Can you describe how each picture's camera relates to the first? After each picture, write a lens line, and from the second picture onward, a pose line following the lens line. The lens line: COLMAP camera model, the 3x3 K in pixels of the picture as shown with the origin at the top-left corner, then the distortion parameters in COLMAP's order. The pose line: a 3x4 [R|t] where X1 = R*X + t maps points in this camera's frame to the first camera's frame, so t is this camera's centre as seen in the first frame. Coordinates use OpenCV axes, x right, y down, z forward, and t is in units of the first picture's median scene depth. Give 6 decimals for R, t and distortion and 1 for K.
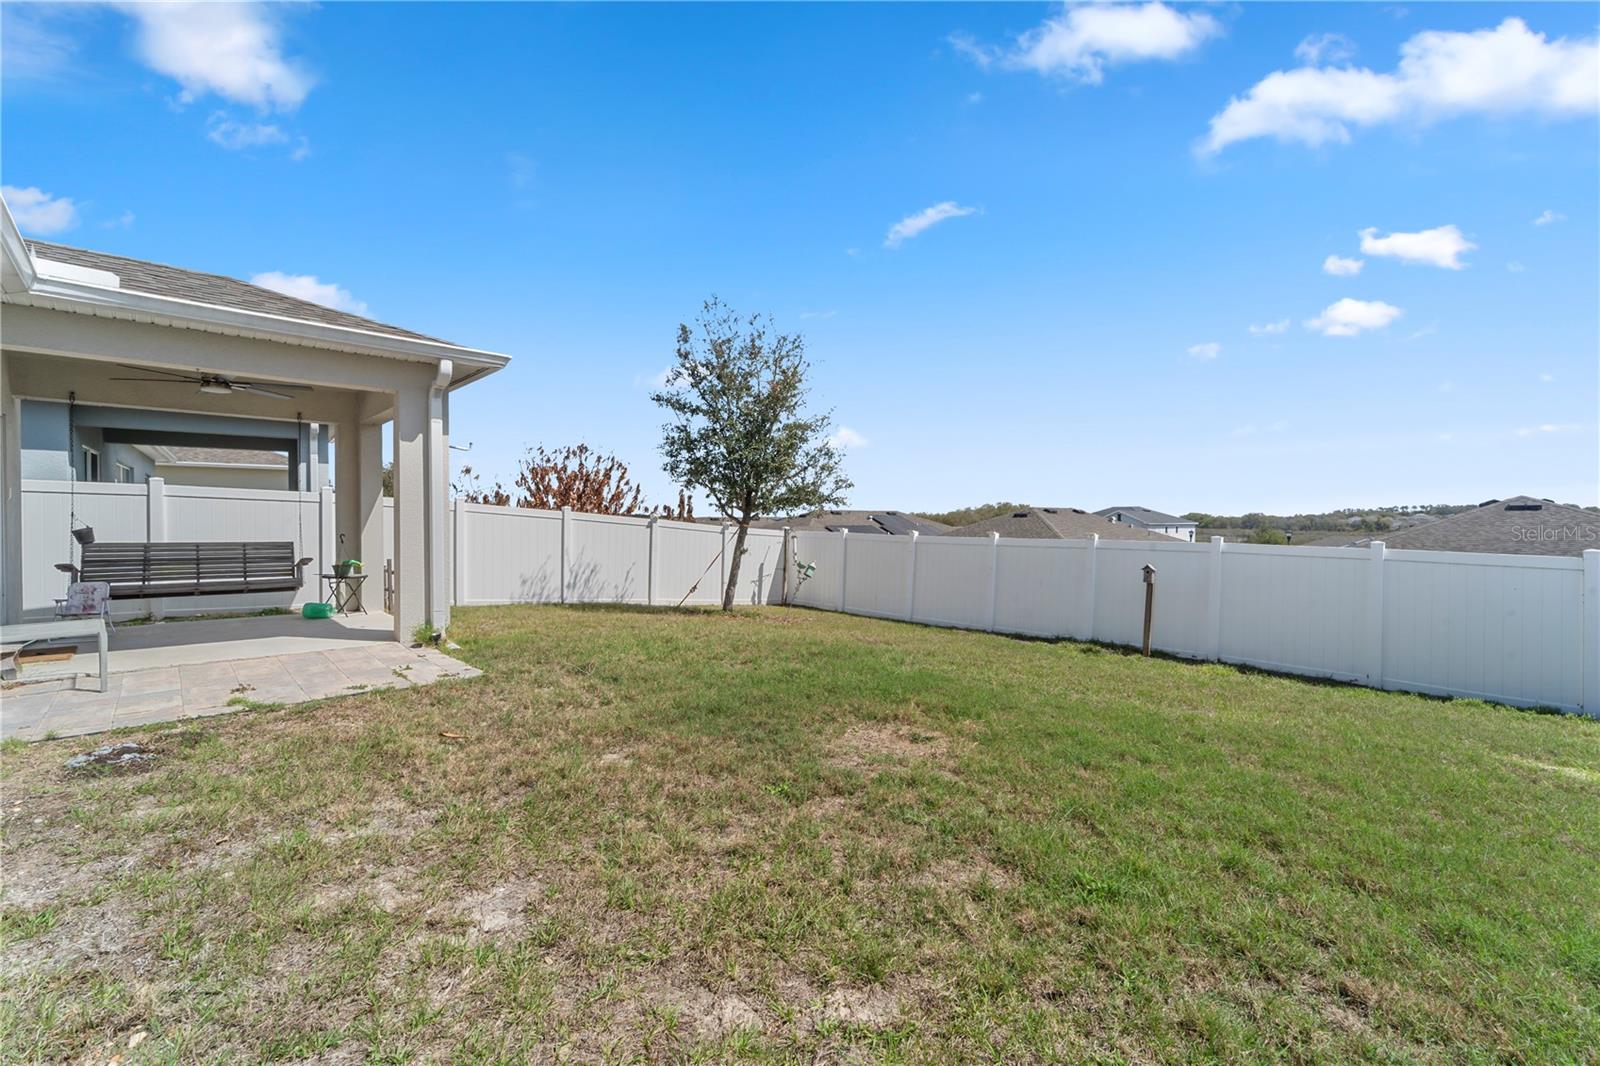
lens RADIAL K [[667.4, 0, 790.2], [0, 667.4, 527.2], [0, 0, 1]] dist [0.009594, 0.000269]
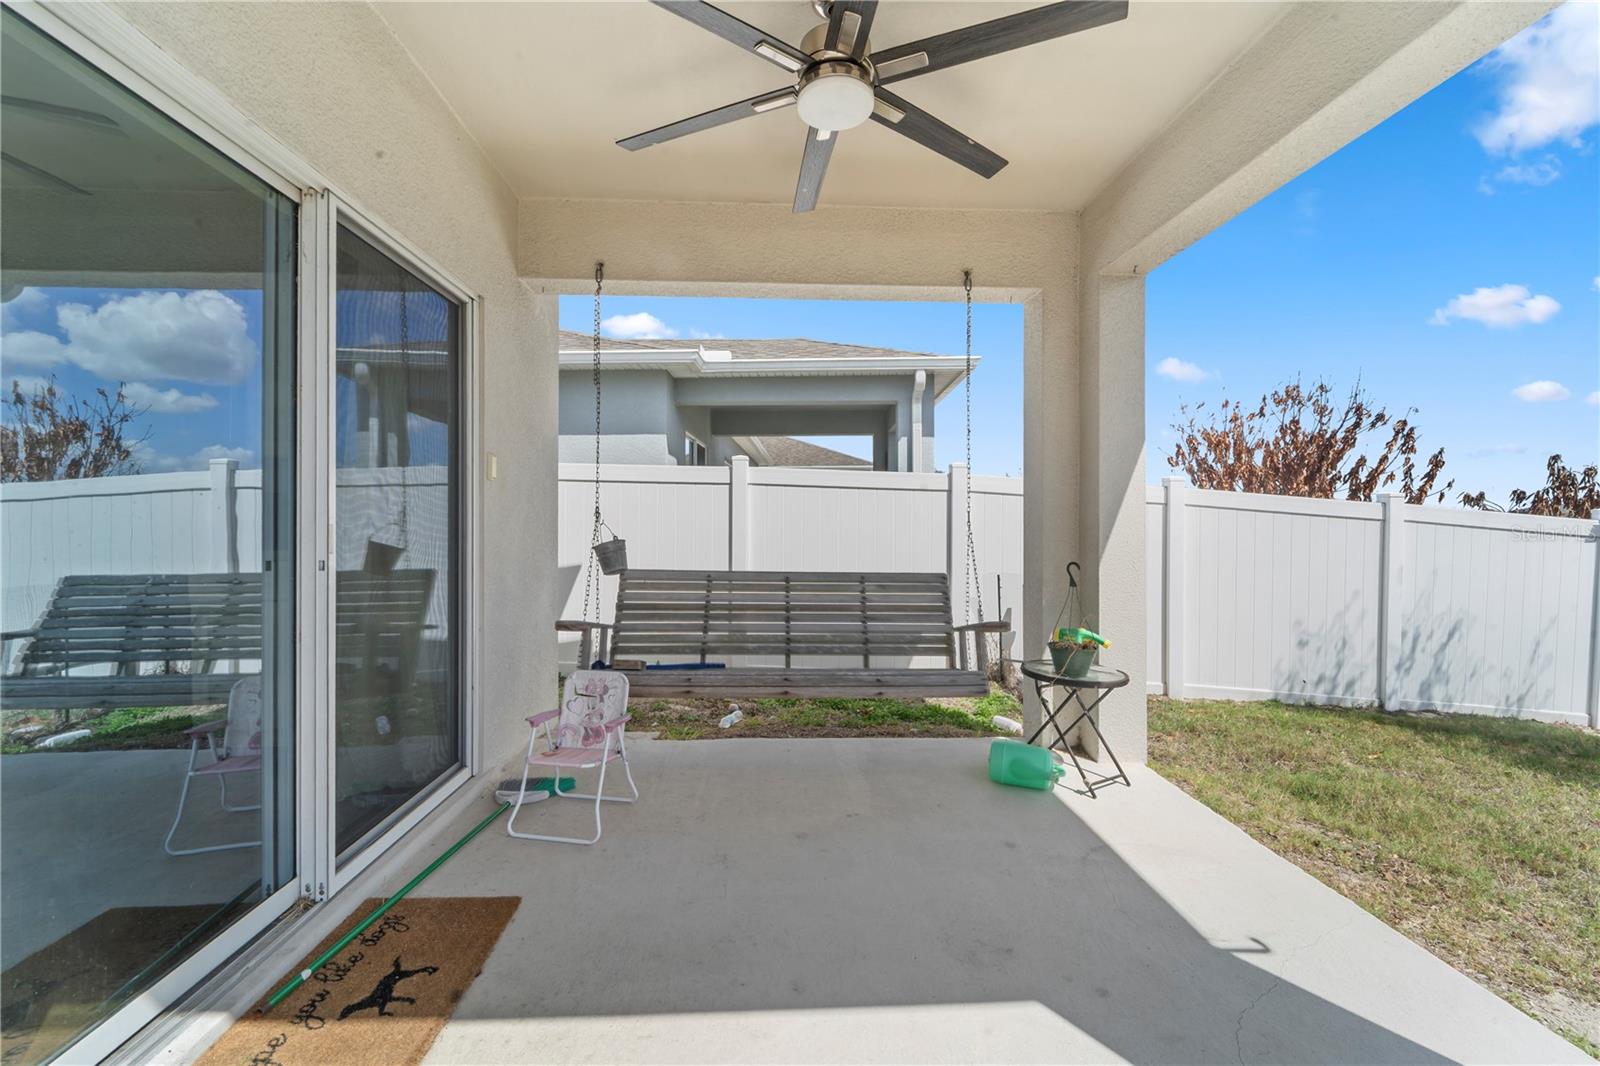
lens RADIAL K [[667.4, 0, 797.9], [0, 667.4, 526.4], [0, 0, 1]] dist [0.009594, 0.000269]
pose [[0.759273, 0.007227, -0.650732, -0.472645], [-0.006620, 0.999972, 0.003382, -0.008728], [0.650738, 0.001740, 0.759300, 0.537558]]
